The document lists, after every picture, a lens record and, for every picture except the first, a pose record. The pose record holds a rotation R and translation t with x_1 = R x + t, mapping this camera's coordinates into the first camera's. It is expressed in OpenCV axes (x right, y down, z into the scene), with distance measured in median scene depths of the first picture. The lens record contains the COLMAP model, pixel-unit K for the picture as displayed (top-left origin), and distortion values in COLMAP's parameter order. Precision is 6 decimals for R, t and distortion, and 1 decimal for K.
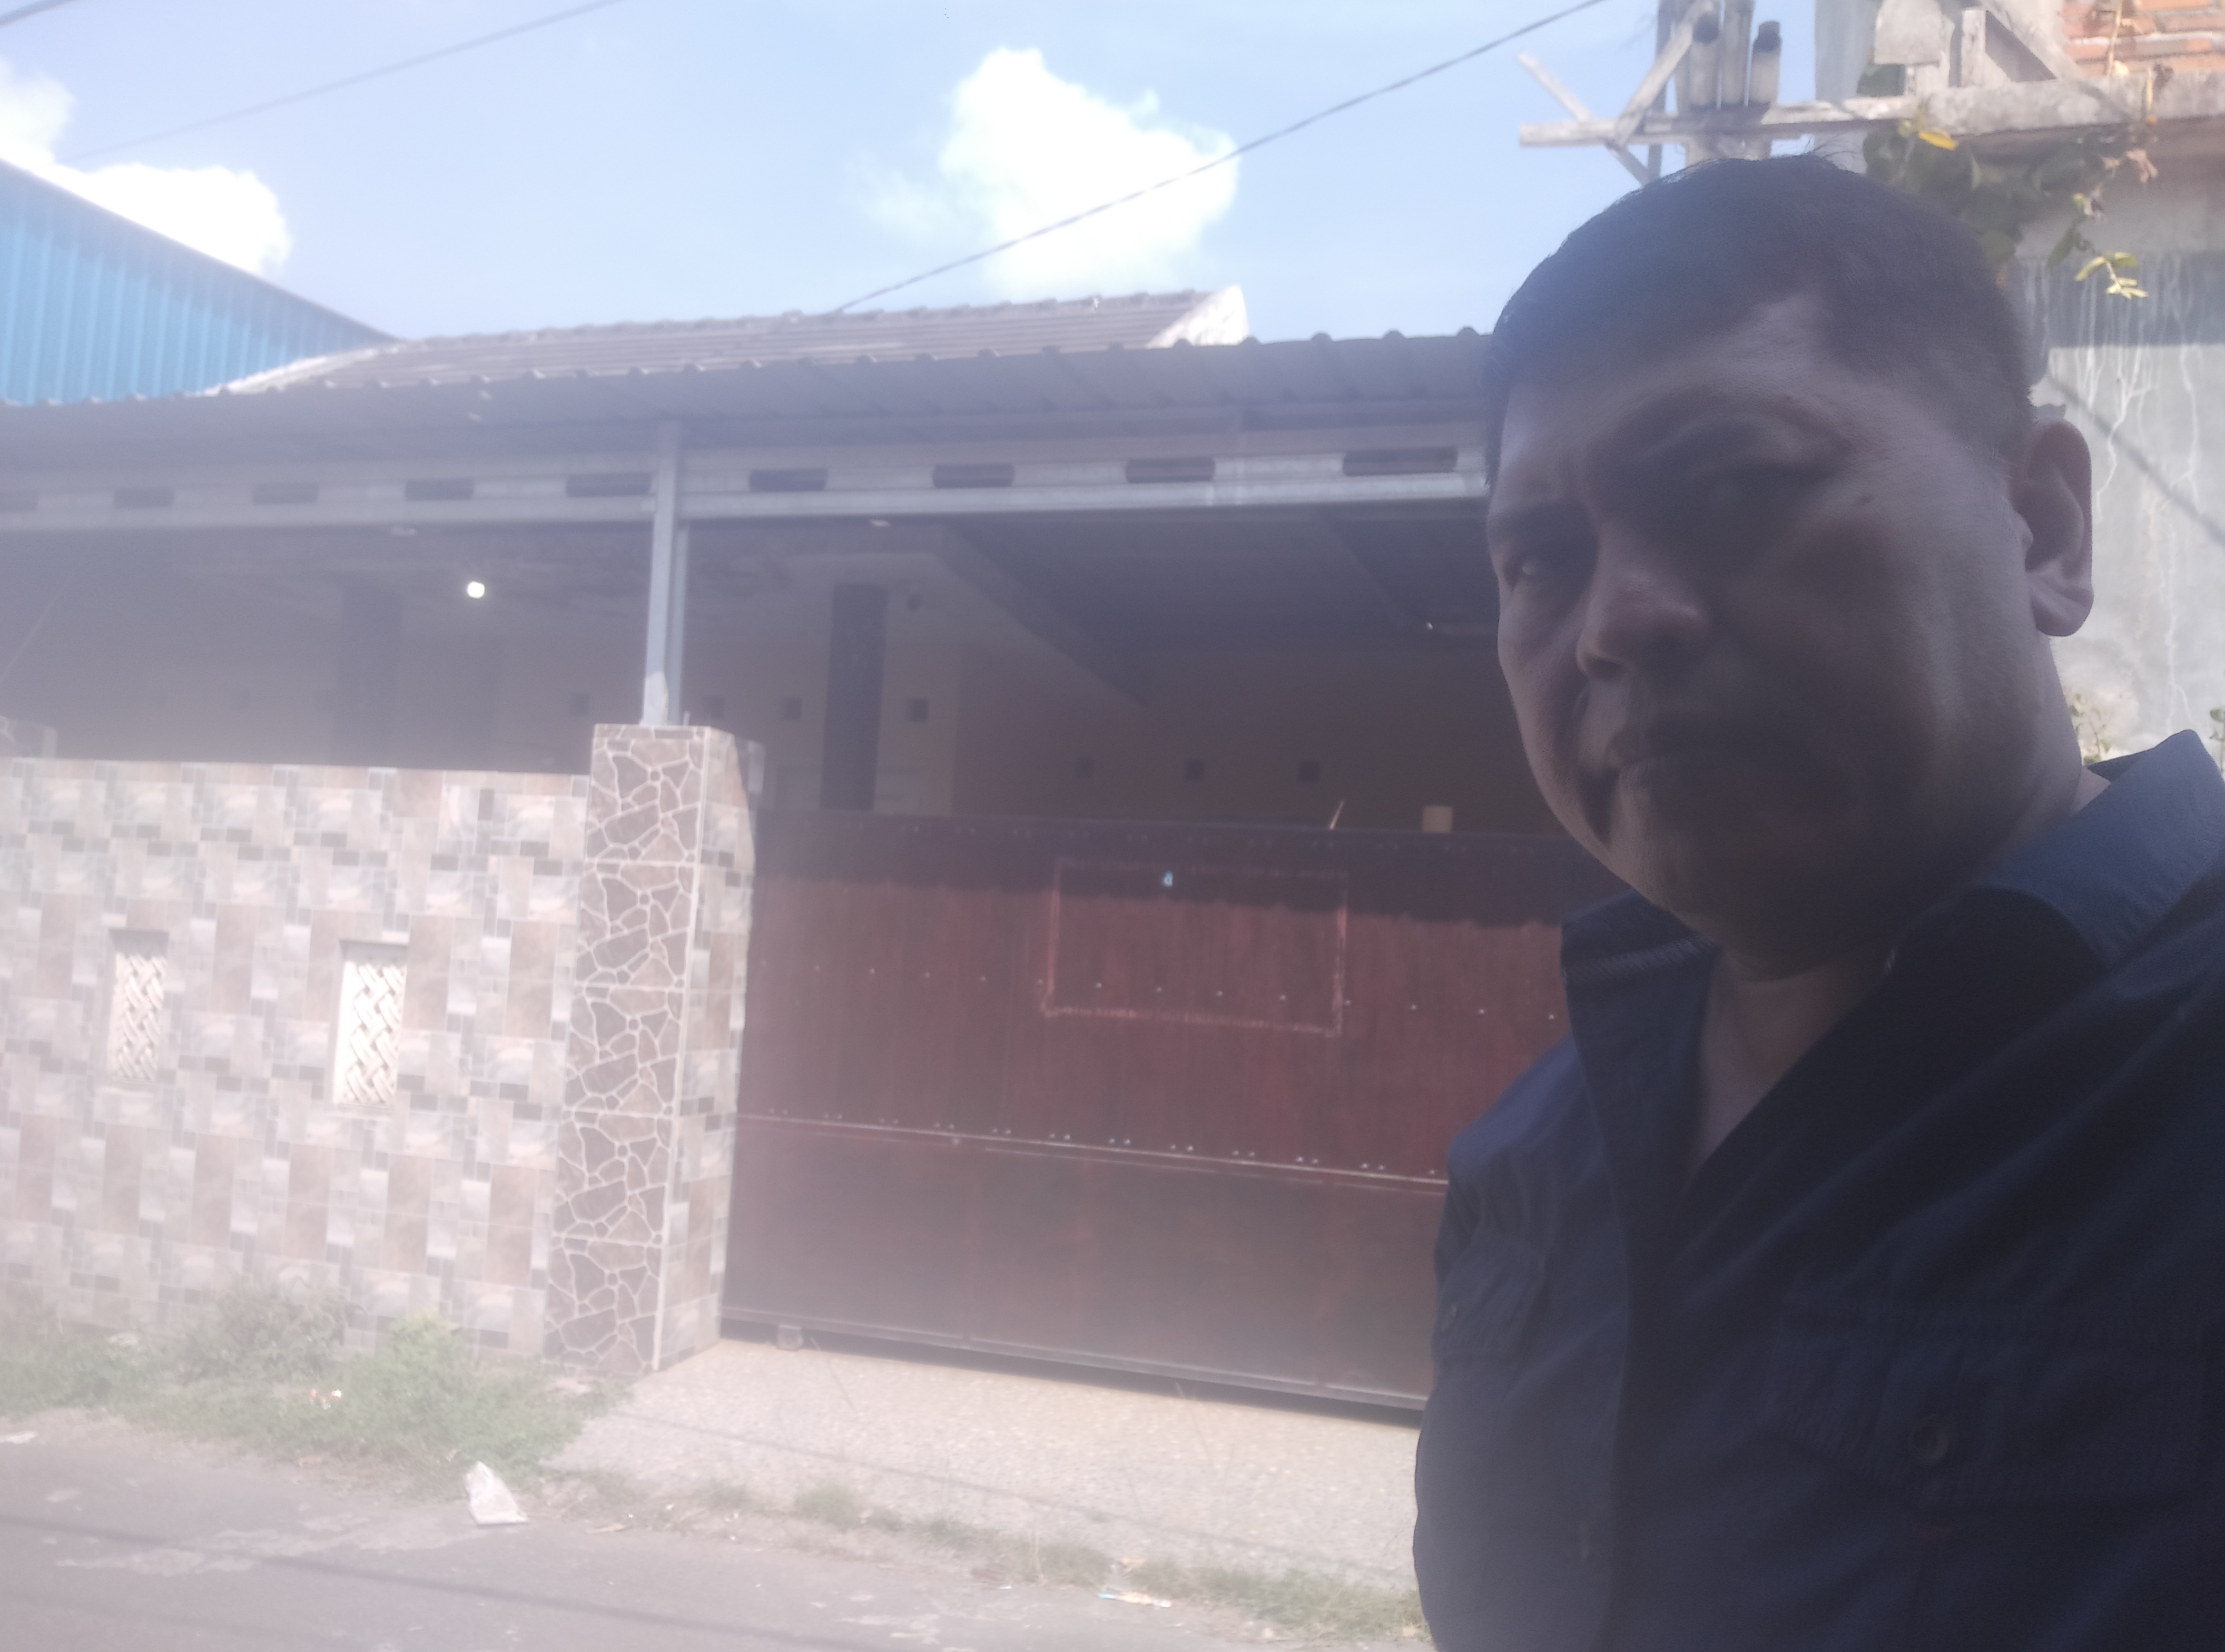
lens RADIAL K [[1598.8, 0, 1143.4], [0, 1598.8, 830.5], [0, 0, 1]] dist [-0.002483, -0.000159]
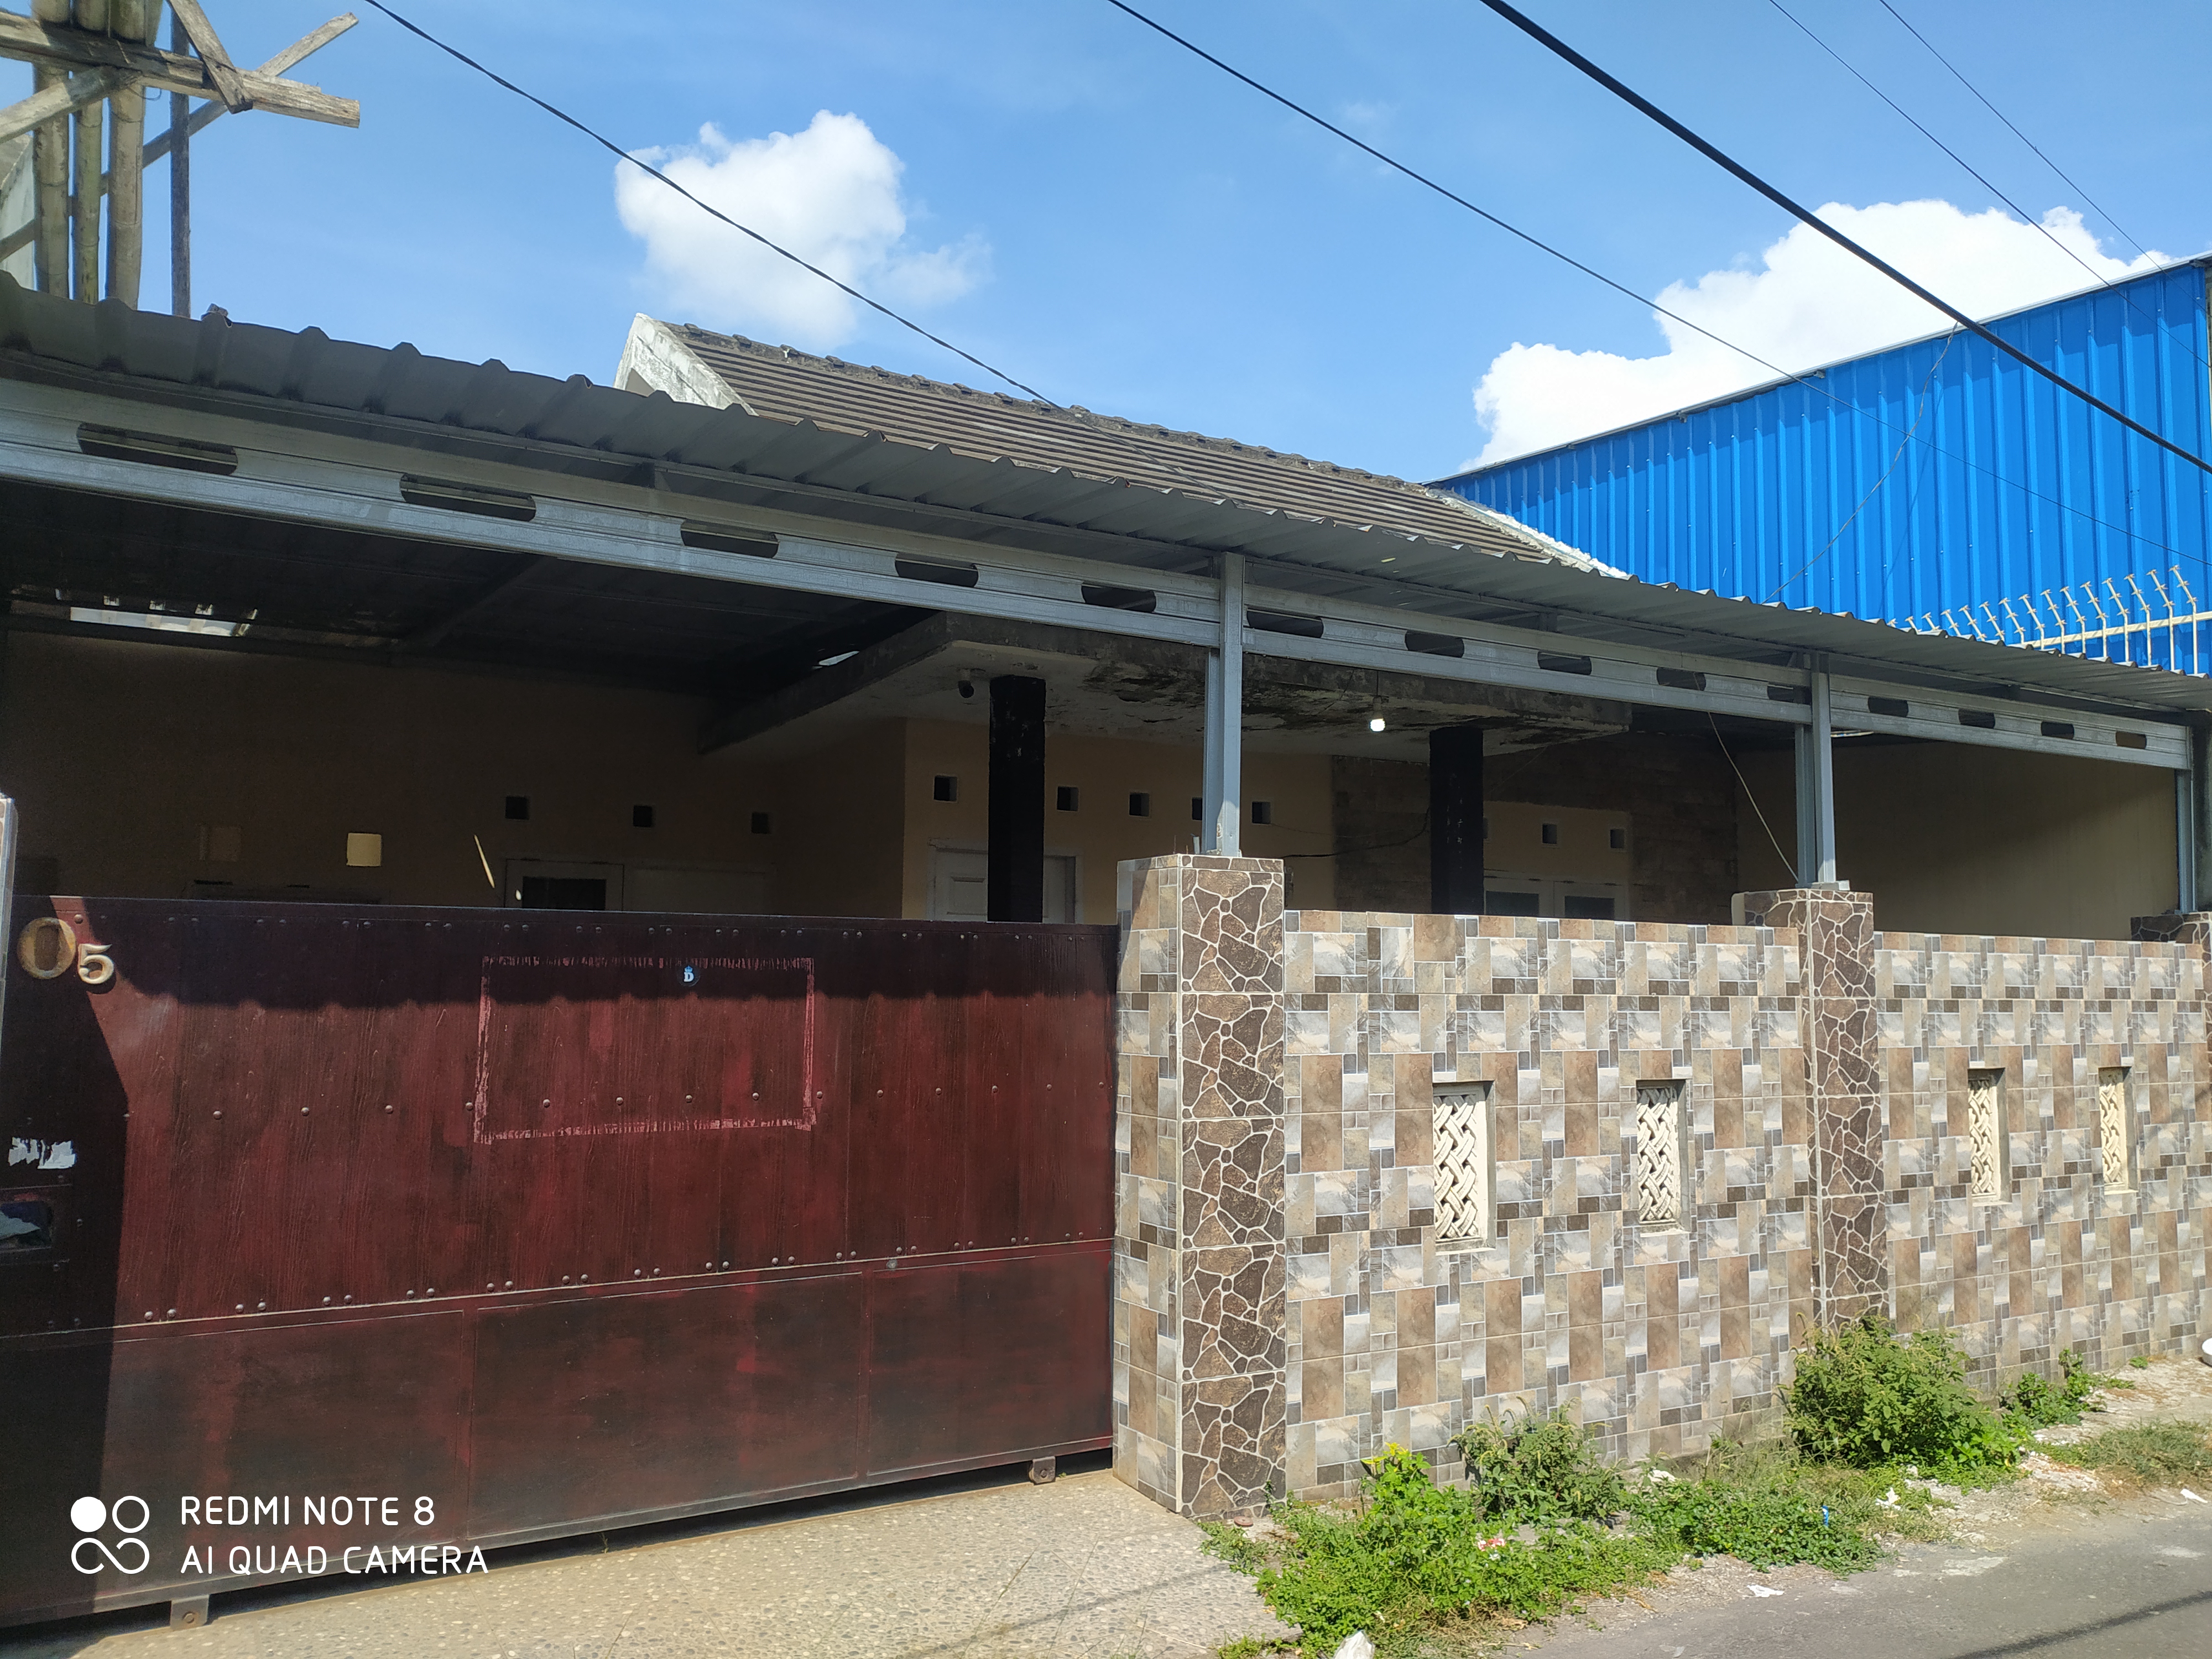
lens RADIAL K [[1686.4, 0, 1117.0], [0, 1686.4, 840.5], [0, 0, 1]] dist [0.085204, -0.096821]
pose [[0.712421, 0.028837, 0.701160, -1.175239], [-0.008059, 0.999426, -0.032915, -0.039285], [-0.701706, 0.017798, 0.712244, 0.306947]]
